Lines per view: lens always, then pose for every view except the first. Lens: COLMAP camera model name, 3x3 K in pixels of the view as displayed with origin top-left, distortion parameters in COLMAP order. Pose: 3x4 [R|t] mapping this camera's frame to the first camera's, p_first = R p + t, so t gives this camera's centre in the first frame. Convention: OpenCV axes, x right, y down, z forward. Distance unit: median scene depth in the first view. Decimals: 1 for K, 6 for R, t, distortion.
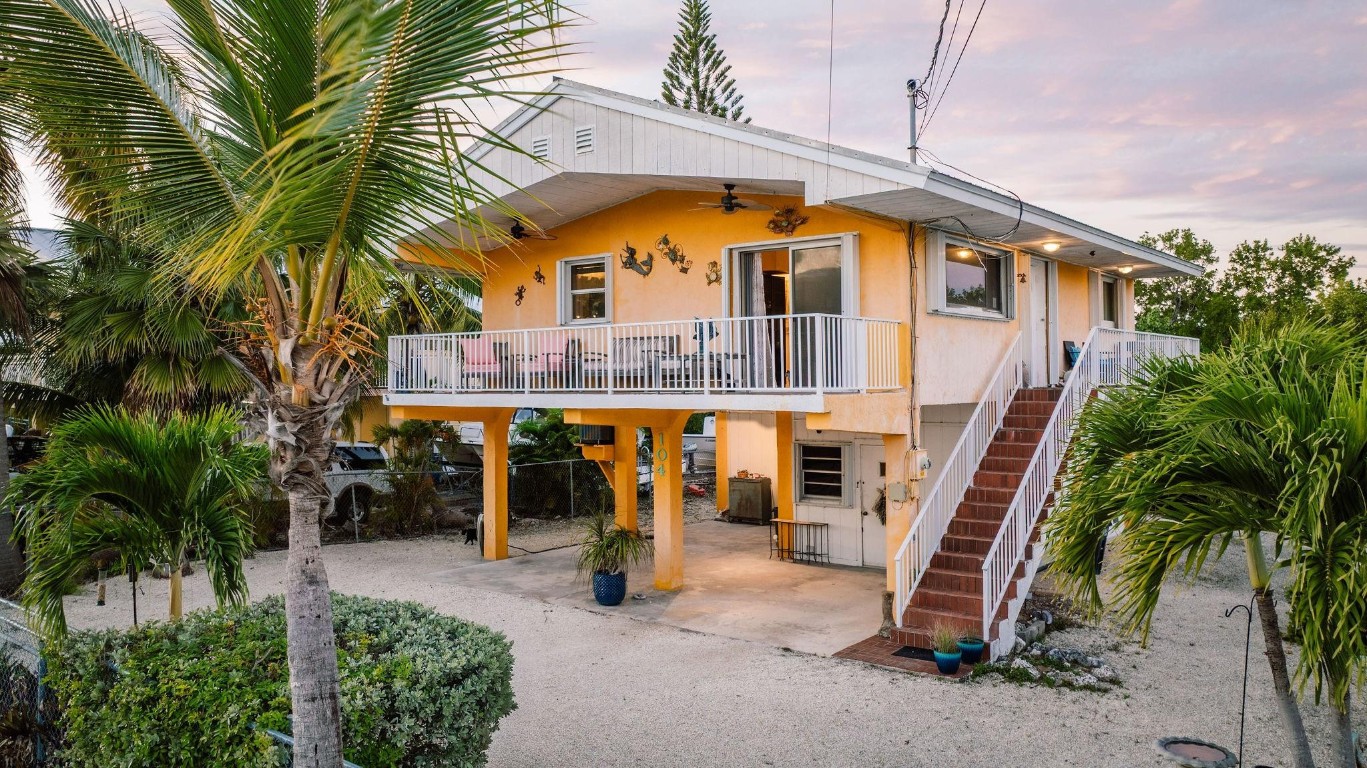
lens RADIAL K [[982.0, 0, 711.4], [0, 982.0, 358.3], [0, 0, 1]] dist [-0.027632, 0.000336]
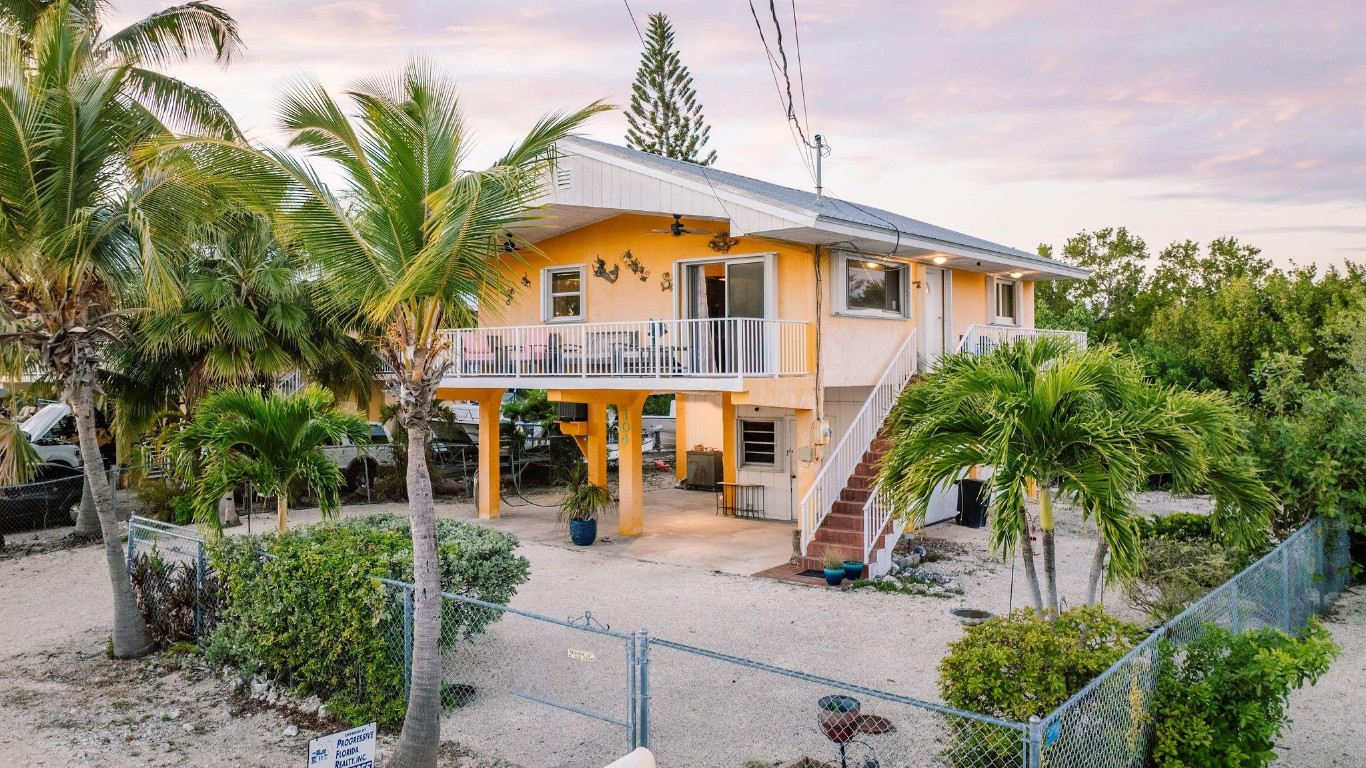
lens RADIAL K [[982.6, 0, 687.7], [0, 982.6, 363.1], [0, 0, 1]] dist [0.069211, -0.171736]
pose [[0.999995, 0.001889, 0.002392, 0.026689], [-0.001935, 0.999815, 0.019126, -0.006926], [-0.002356, -0.019130, 0.999814, -0.260031]]
